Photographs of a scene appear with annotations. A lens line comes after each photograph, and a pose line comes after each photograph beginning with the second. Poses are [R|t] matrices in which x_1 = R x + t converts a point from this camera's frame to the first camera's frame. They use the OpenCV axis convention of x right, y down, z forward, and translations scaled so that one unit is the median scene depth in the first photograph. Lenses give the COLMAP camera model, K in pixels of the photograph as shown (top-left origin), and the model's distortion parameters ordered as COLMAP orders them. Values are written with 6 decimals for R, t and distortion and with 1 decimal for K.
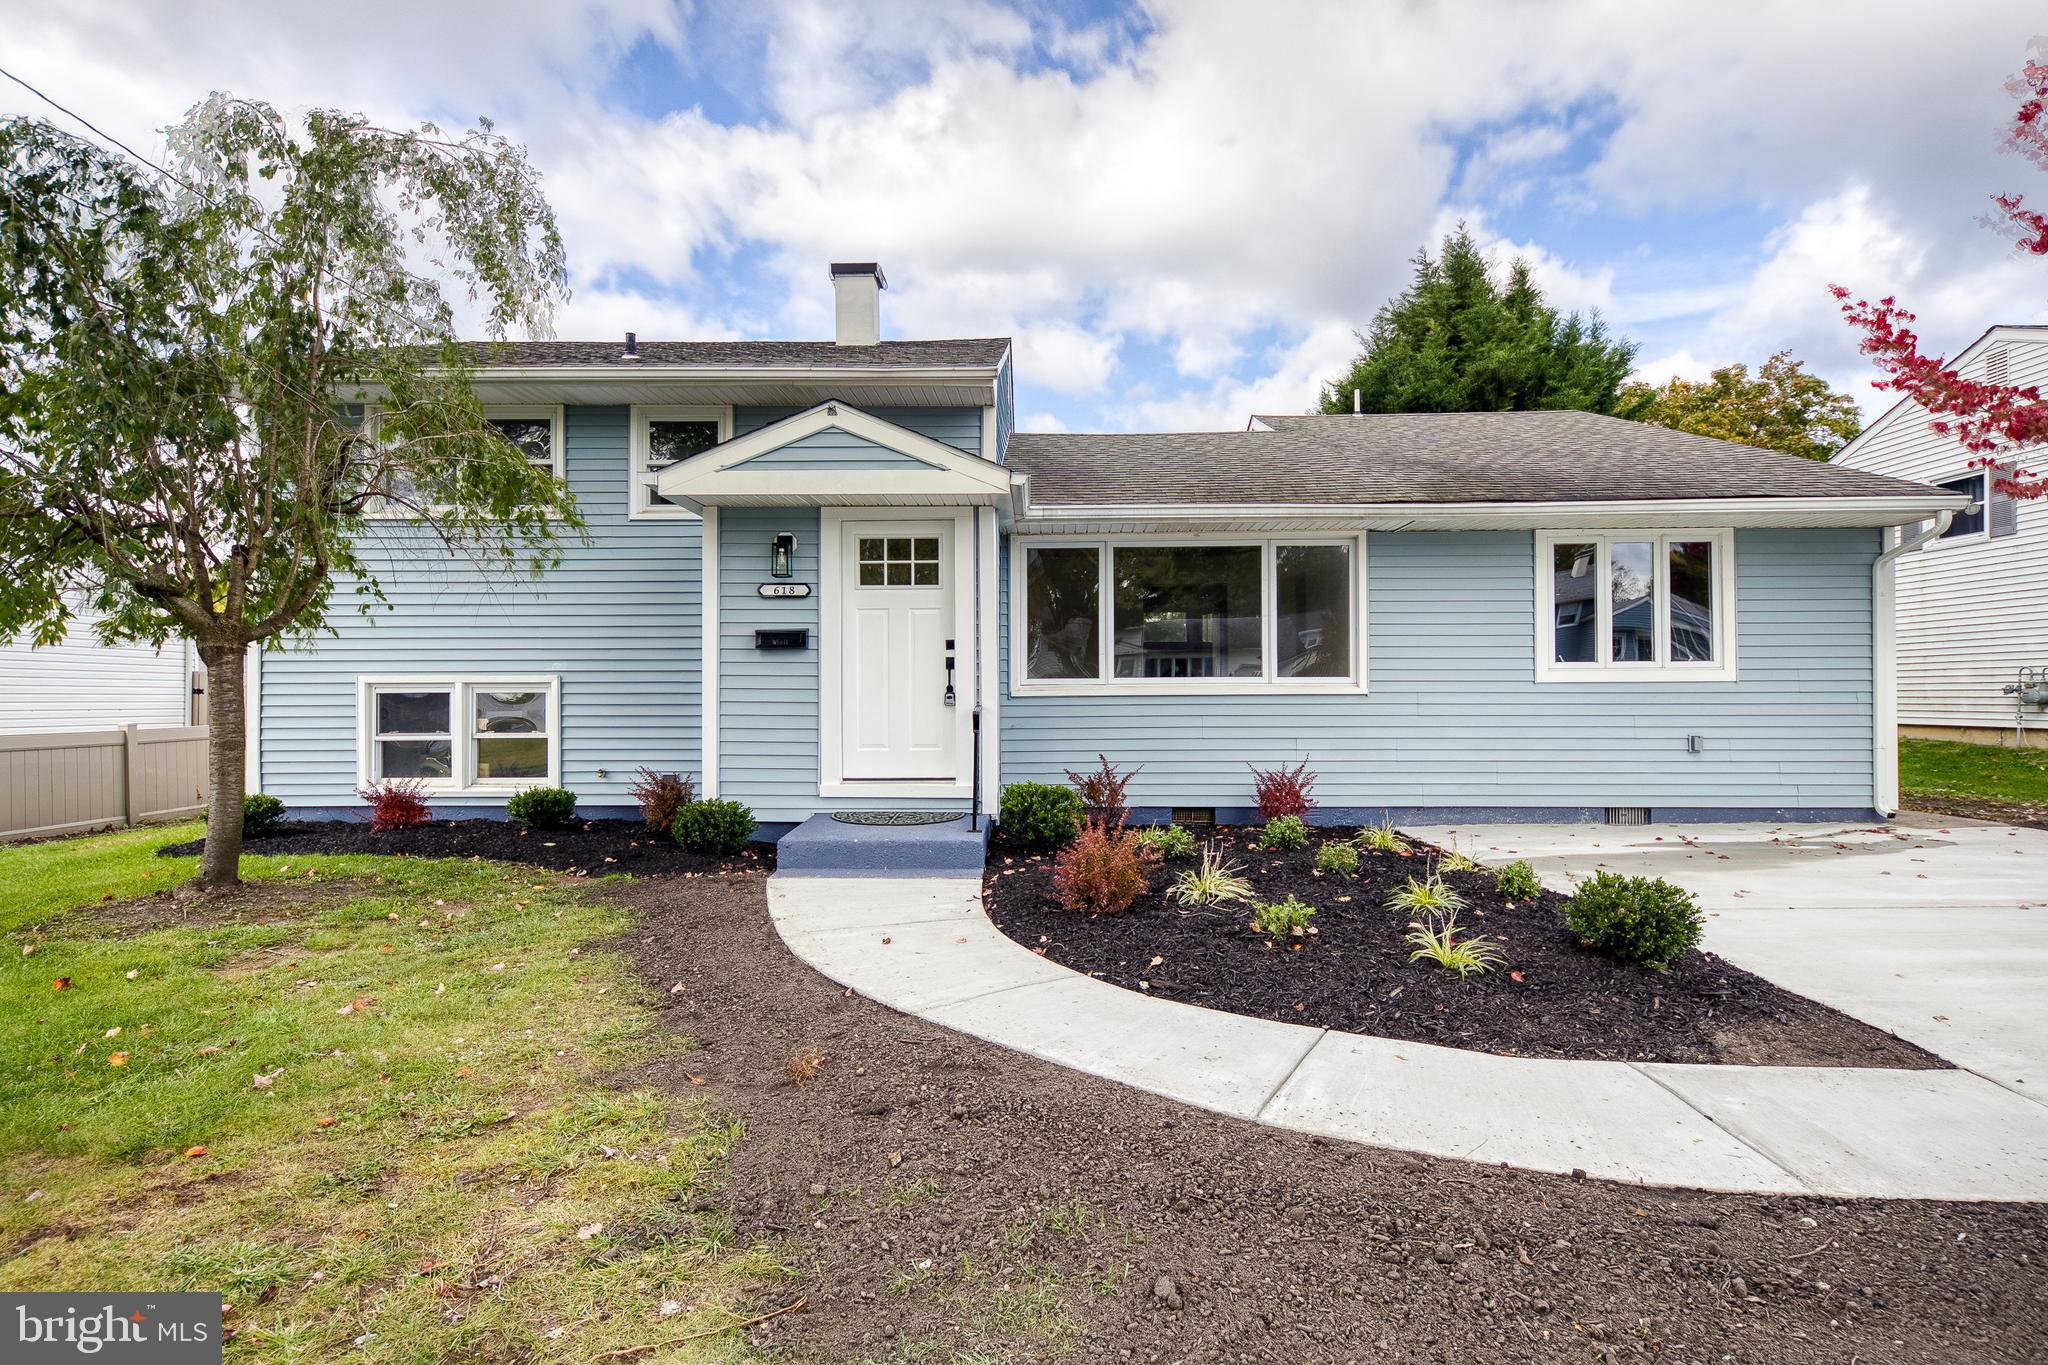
lens RADIAL K [[1020.5, 0, 1054.0], [0, 1020.5, 683.2], [0, 0, 1]] dist [0.017565, 0.000536]
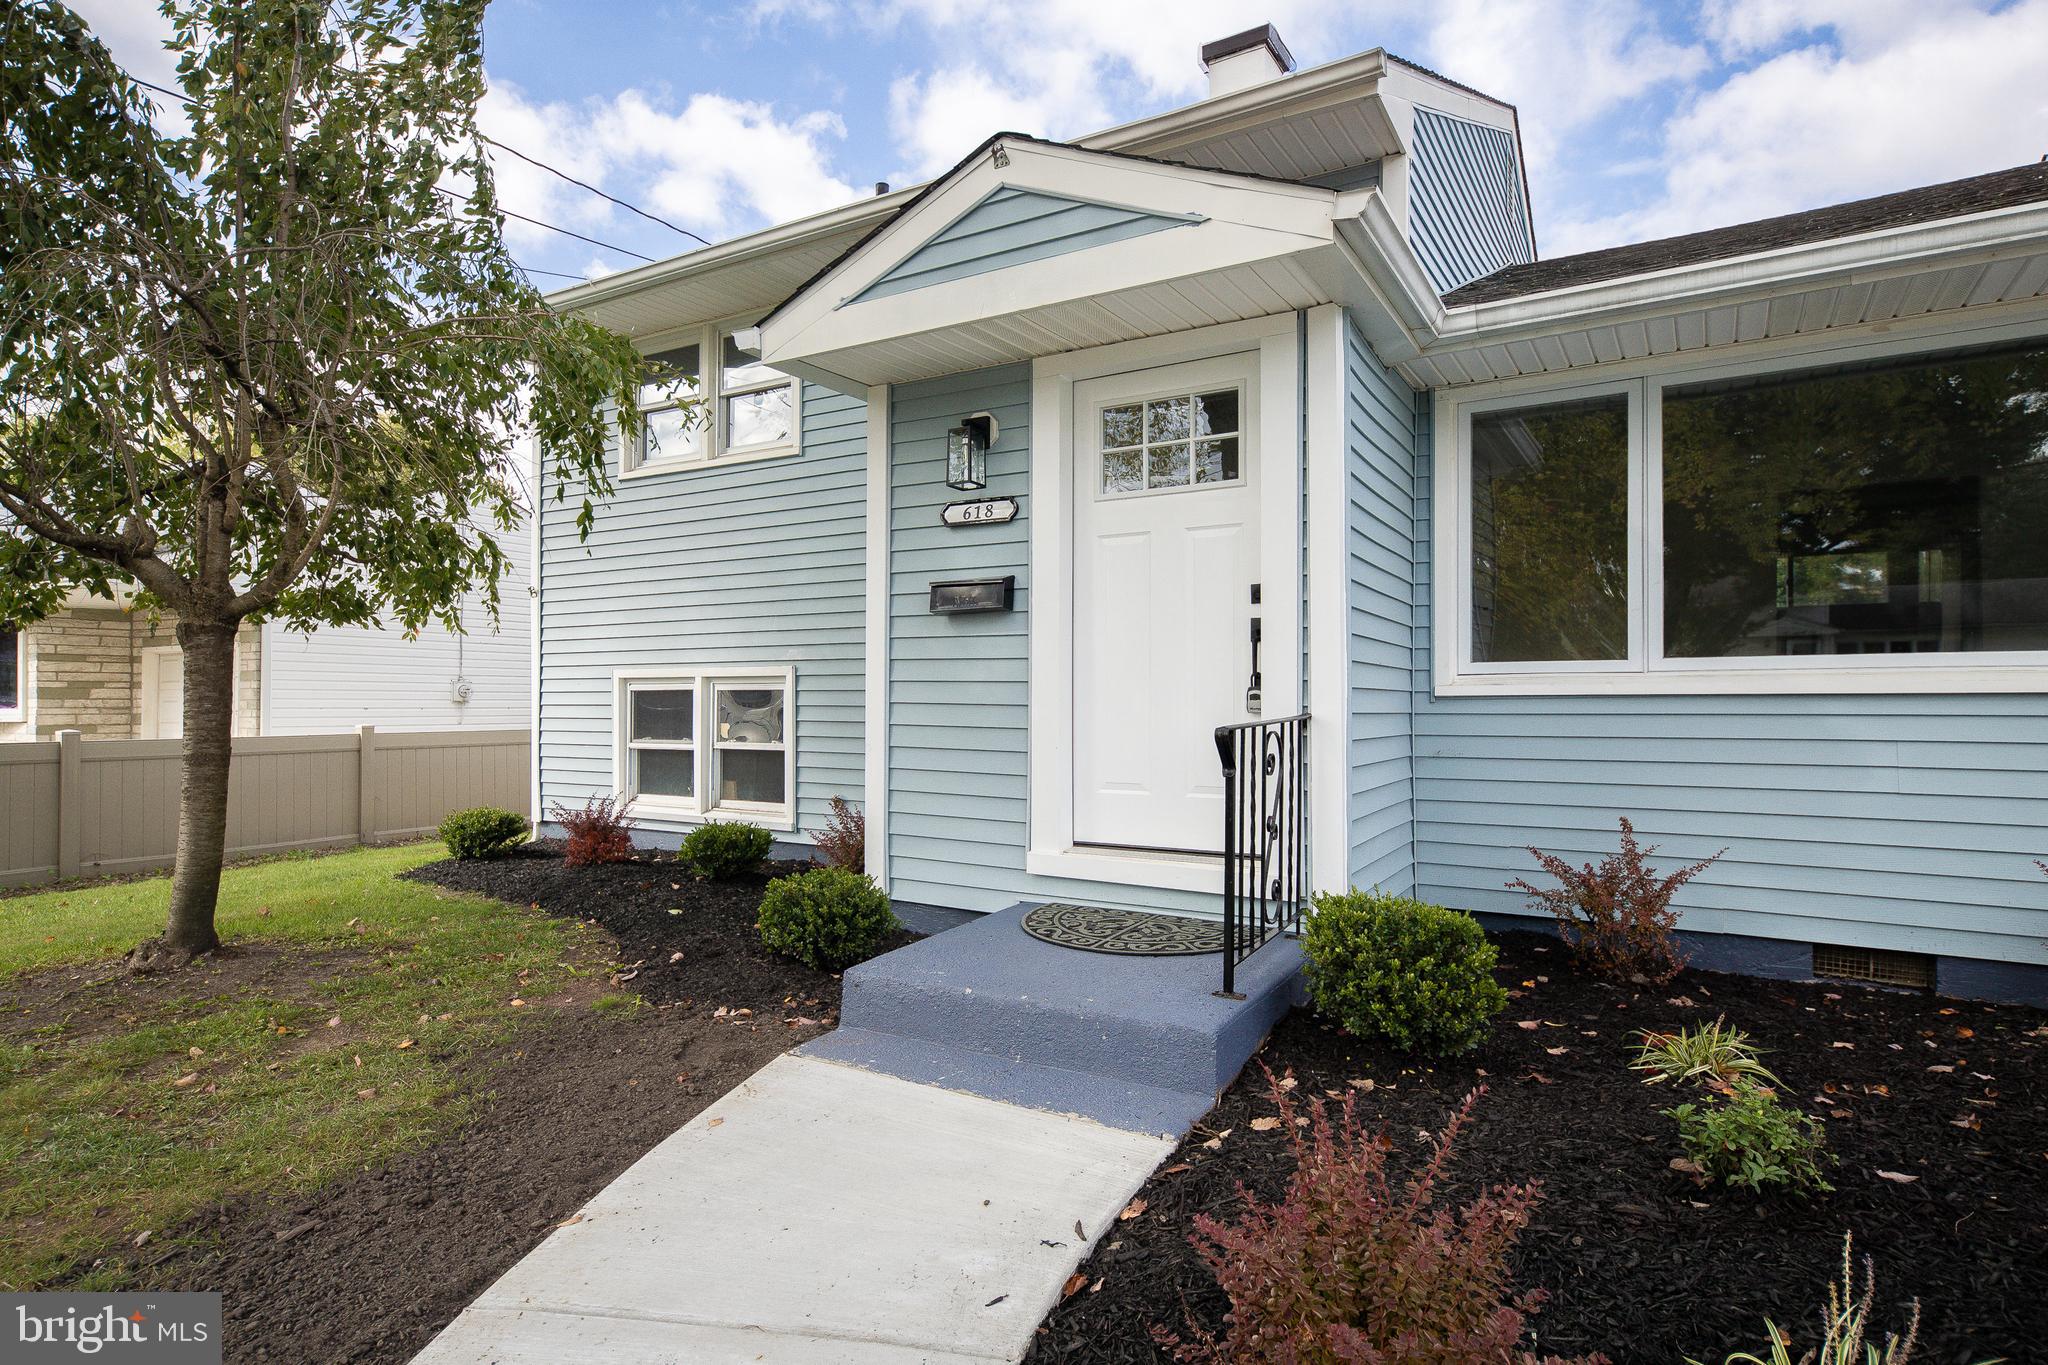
lens RADIAL K [[1130.7, 0, 1024.0], [0, 1130.7, 682.5], [0, 0, 1]] dist [0.026895, -0.000153]
pose [[0.862728, -0.004502, -0.505649, 0.072800], [0.004004, 0.999990, -0.002073, 0.006545], [0.505653, -0.000236, 0.862737, 0.393675]]
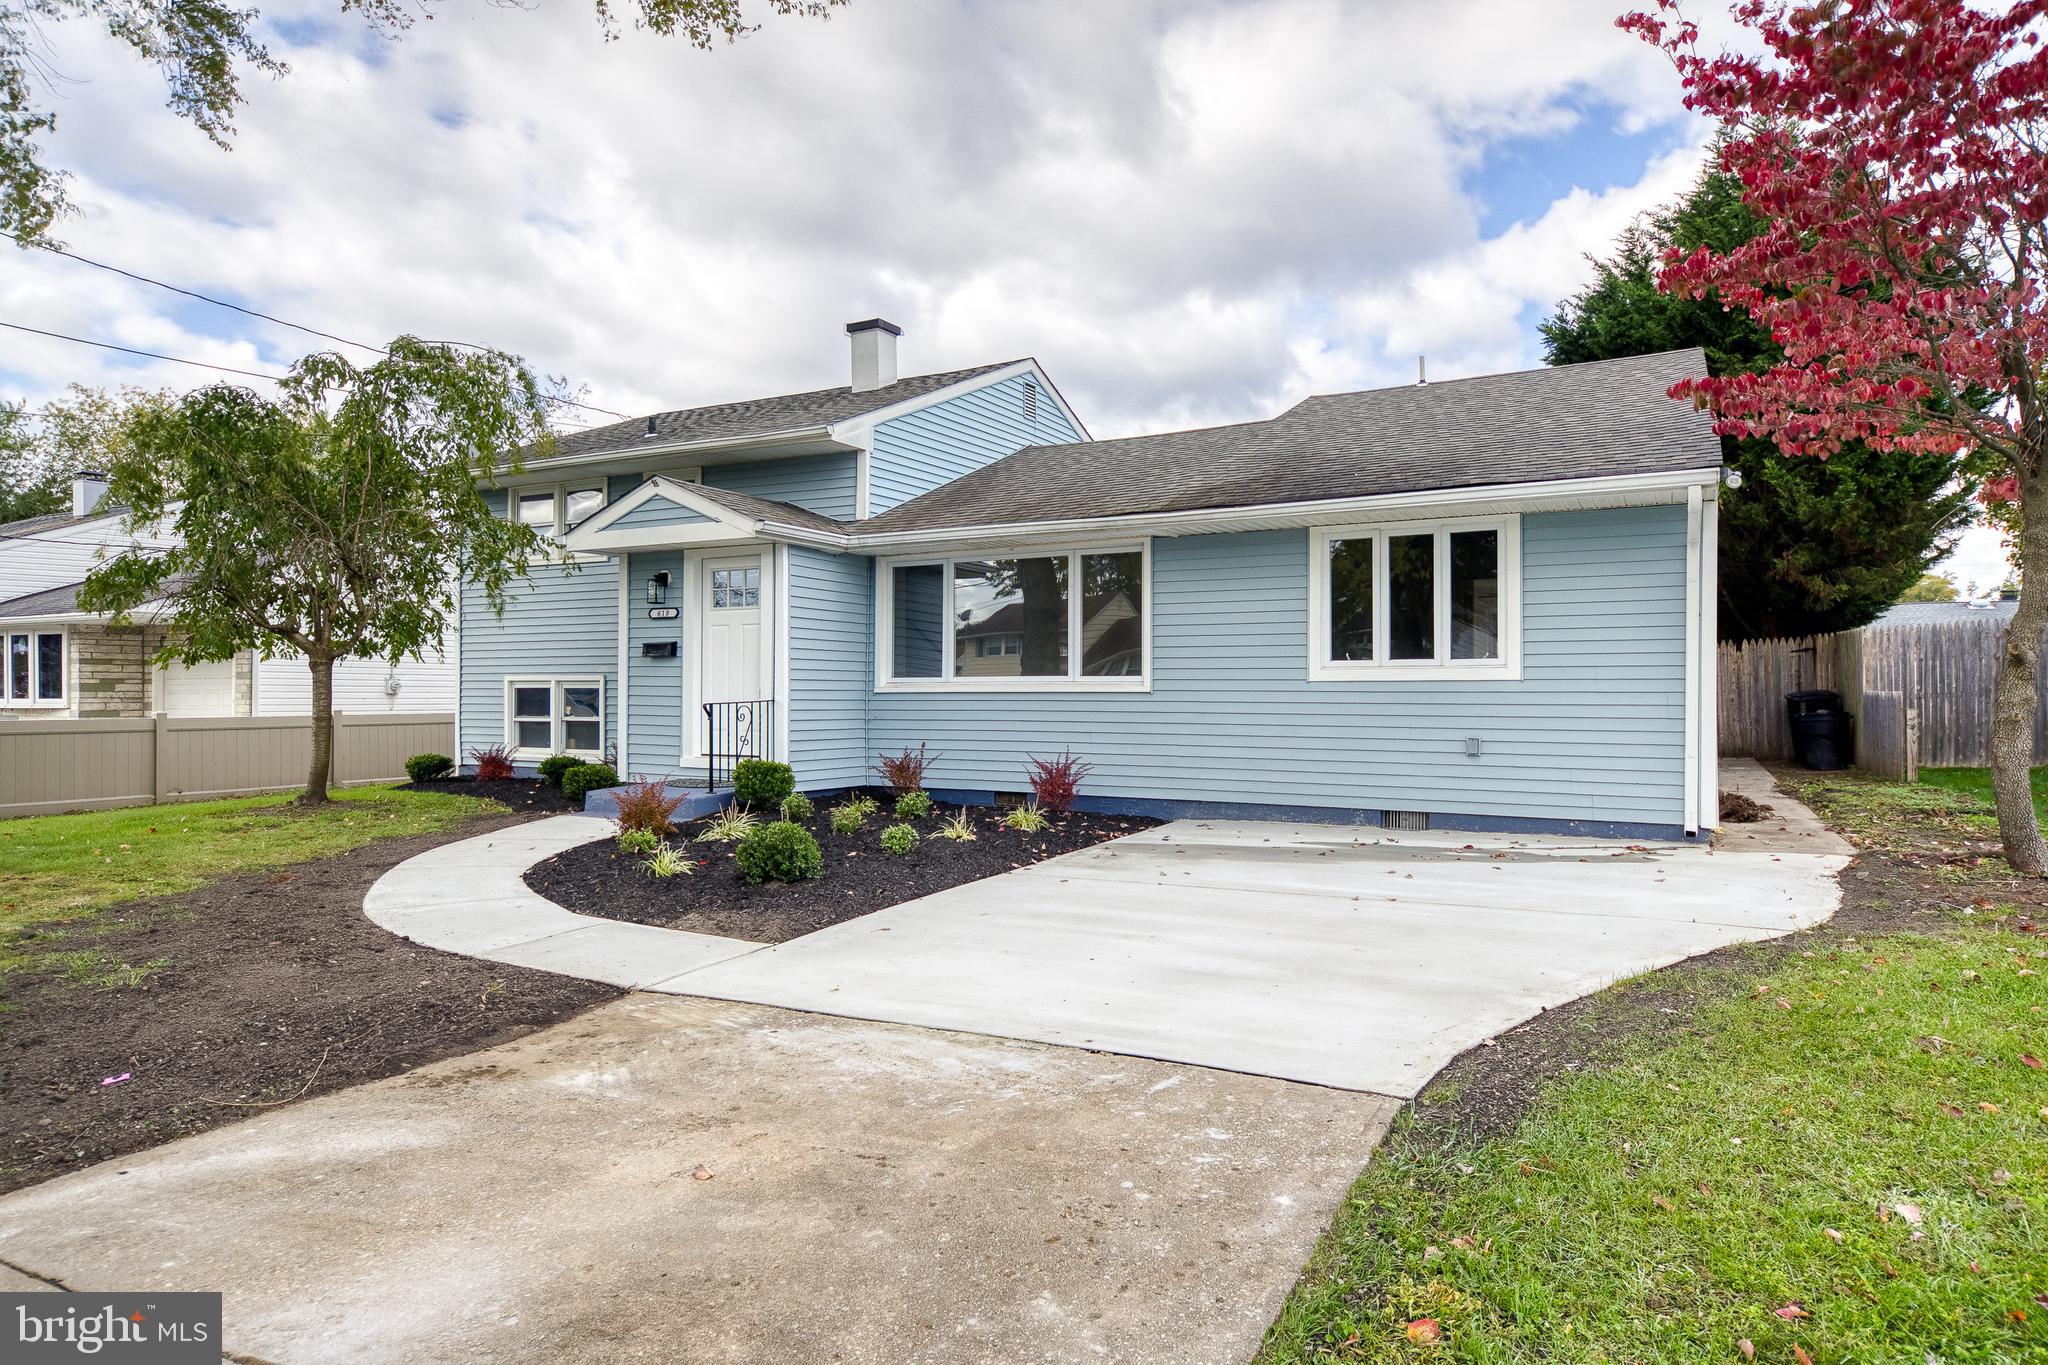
lens RADIAL K [[1155.2, 0, 1024.0], [0, 1155.2, 682.5], [0, 0, 1]] dist [0.036209, 0.000073]
pose [[0.892498, 0.000934, -0.451050, 0.735290], [0.001437, 0.999987, 0.004915, -0.005497], [0.451048, -0.005035, 0.892485, -0.130934]]
